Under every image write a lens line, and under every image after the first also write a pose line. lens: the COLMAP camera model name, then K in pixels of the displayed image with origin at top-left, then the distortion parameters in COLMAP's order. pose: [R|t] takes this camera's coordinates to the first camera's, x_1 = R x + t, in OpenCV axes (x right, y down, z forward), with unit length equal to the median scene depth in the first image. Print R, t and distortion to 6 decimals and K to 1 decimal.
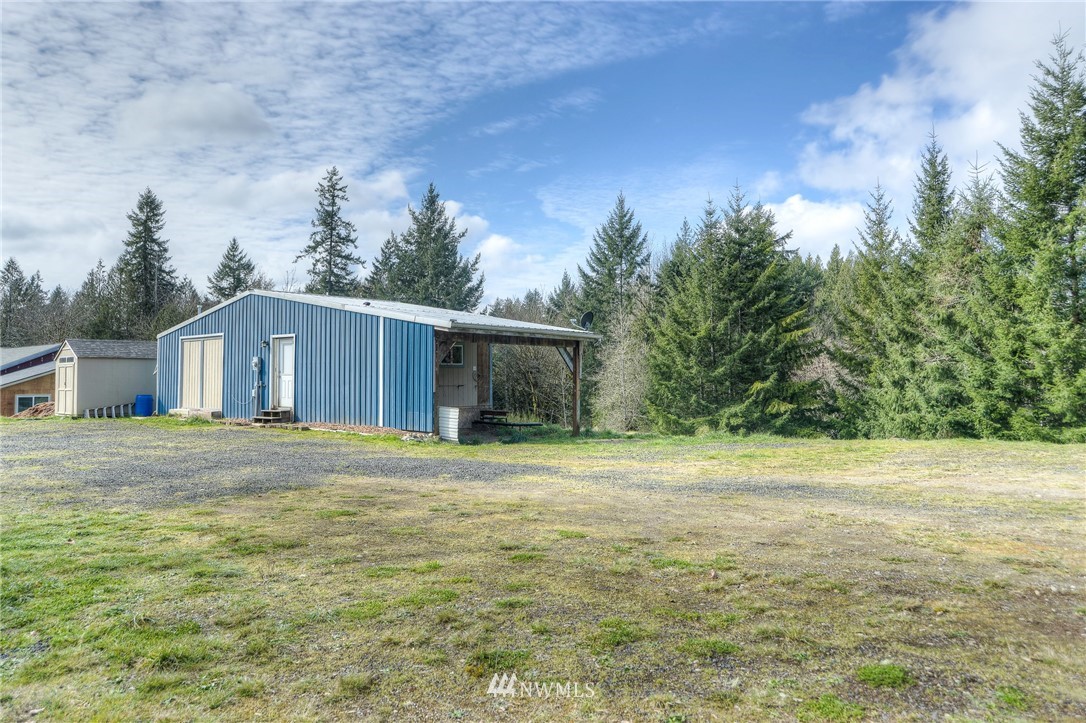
lens RADIAL K [[815.2, 0, 537.9], [0, 815.2, 354.9], [0, 0, 1]] dist [-0.041469, -0.015332]
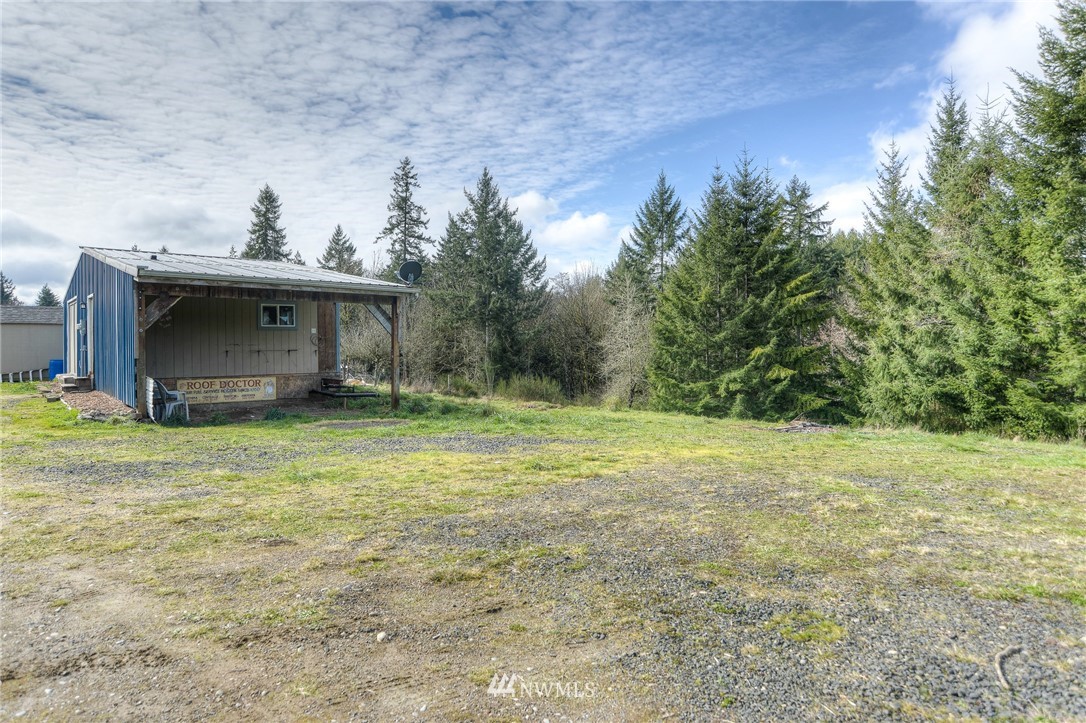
lens RADIAL K [[670.3, 0, 540.5], [0, 670.3, 370.2], [0, 0, 1]] dist [-0.055408, 0.021681]
pose [[0.988415, 0.006514, -0.151636, 0.129449], [0.003785, 0.997710, 0.067528, 0.005253], [0.151729, -0.067319, 0.986127, 0.151271]]
